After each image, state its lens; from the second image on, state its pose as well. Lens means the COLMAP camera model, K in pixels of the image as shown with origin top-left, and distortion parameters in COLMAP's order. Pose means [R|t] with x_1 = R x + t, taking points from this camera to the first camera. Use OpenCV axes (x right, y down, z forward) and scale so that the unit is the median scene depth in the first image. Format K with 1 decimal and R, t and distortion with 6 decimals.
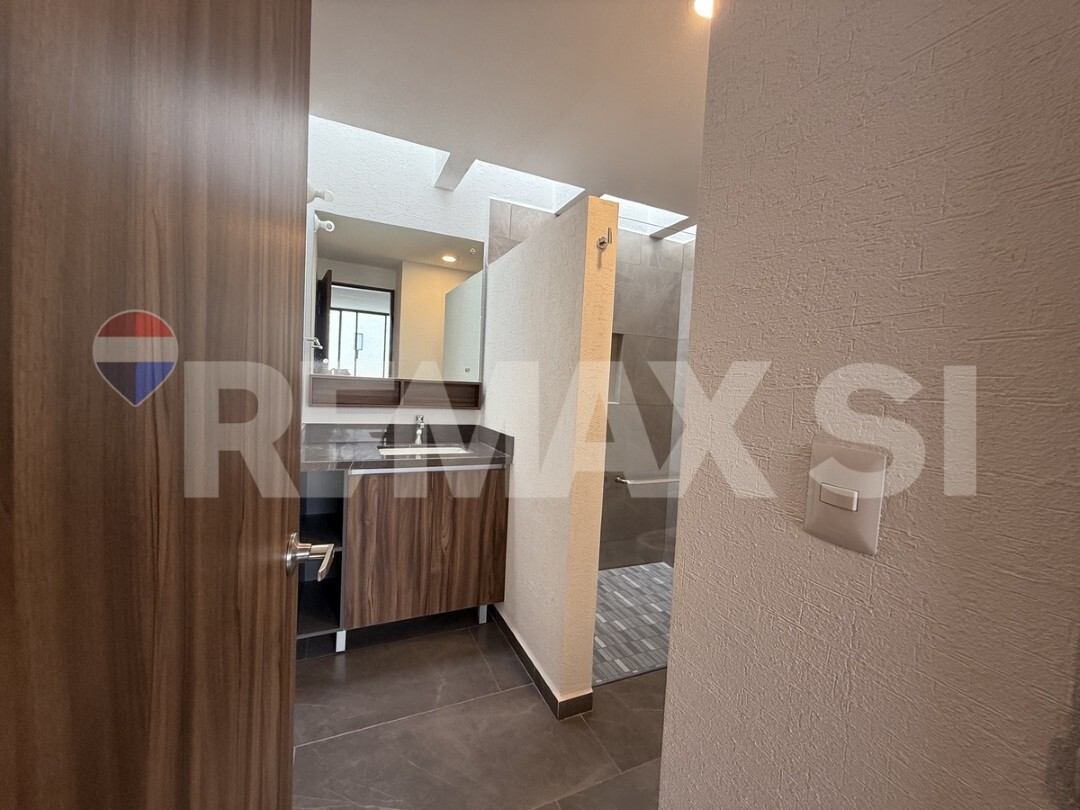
lens RADIAL K [[430.3, 0, 539.3], [0, 430.3, 405.3], [0, 0, 1]] dist [0.000468, 0.000126]
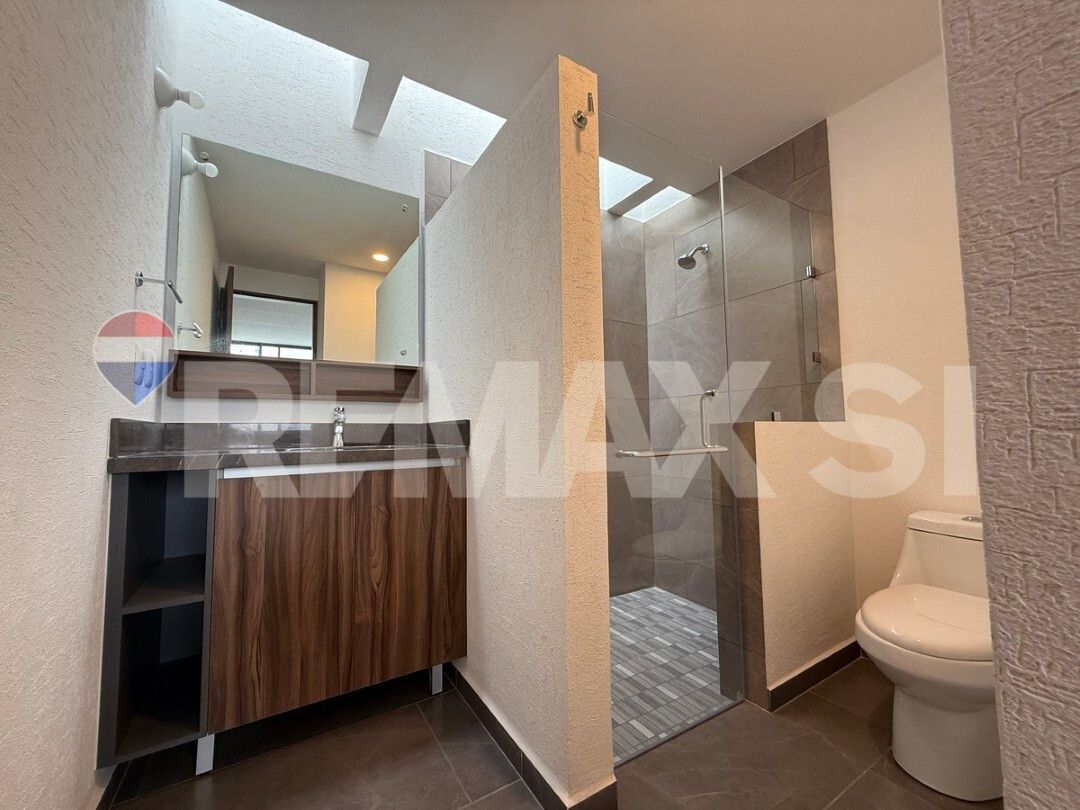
lens RADIAL K [[430.3, 0, 538.7], [0, 430.3, 404.5], [0, 0, 1]] dist [0.000468, 0.000126]
pose [[0.990593, -0.054934, 0.125330, -0.031613], [0.068491, 0.991944, -0.106565, 0.132531], [-0.118466, 0.114146, 0.986375, 0.247023]]
